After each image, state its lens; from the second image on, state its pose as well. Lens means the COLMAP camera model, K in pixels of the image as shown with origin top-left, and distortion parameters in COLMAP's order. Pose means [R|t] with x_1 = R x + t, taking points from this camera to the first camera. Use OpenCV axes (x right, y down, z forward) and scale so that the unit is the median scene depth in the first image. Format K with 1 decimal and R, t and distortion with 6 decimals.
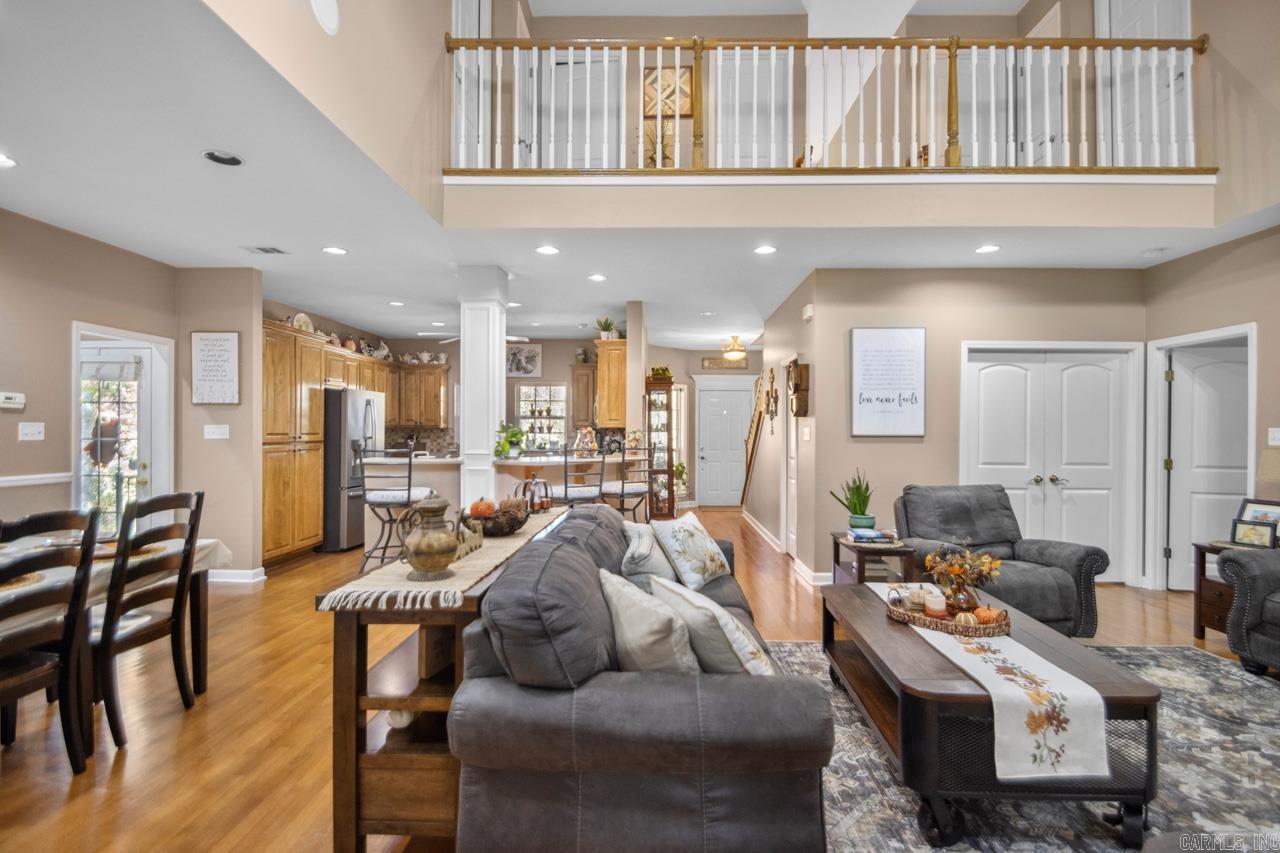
lens RADIAL K [[601.2, 0, 645.2], [0, 601.2, 425.3], [0, 0, 1]] dist [-0.000714, -0.007082]
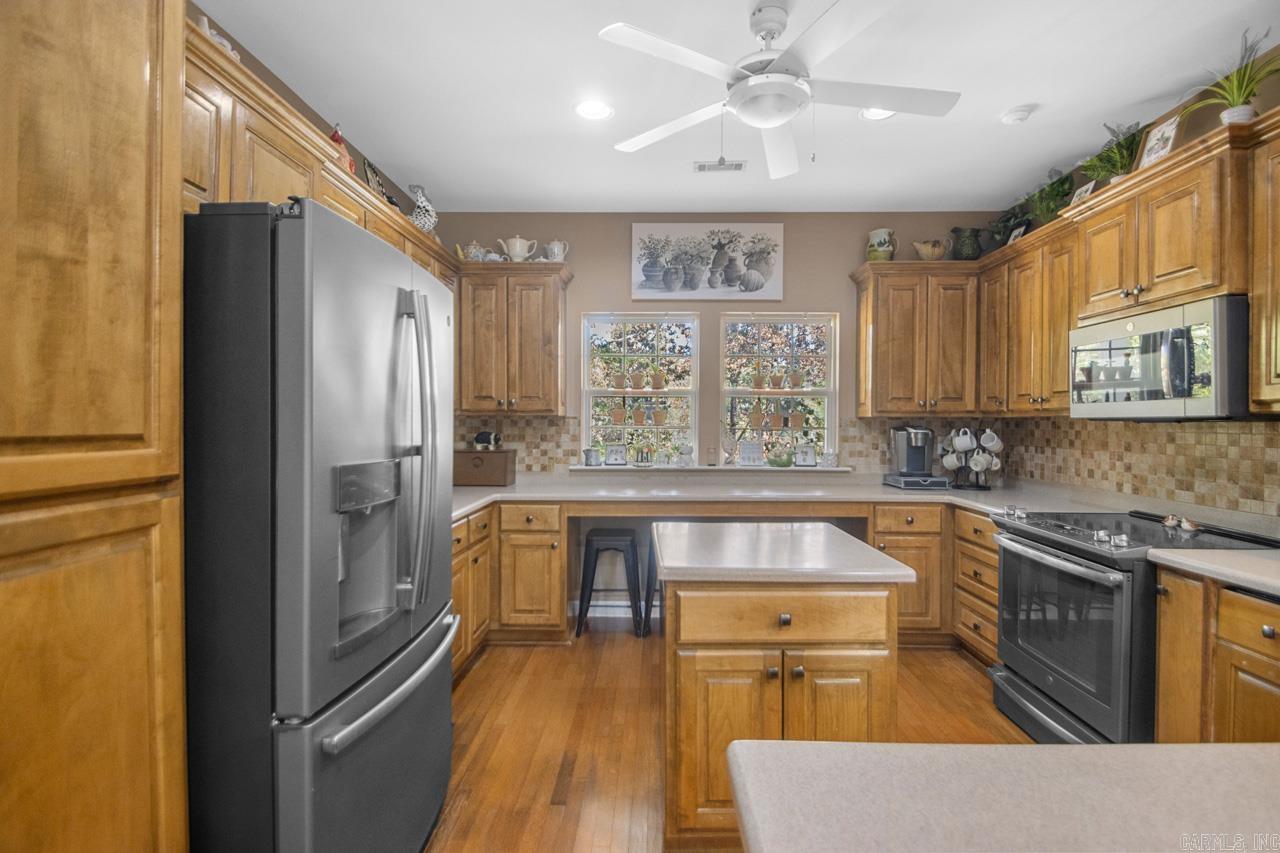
lens RADIAL K [[601.2, 0, 642.8], [0, 601.2, 424.1], [0, 0, 1]] dist [-0.000714, -0.007082]
pose [[0.999993, 0.003055, -0.002190, -0.279882], [-0.003030, 0.999932, 0.011282, 0.005013], [0.002224, -0.011275, 0.999934, 0.582645]]
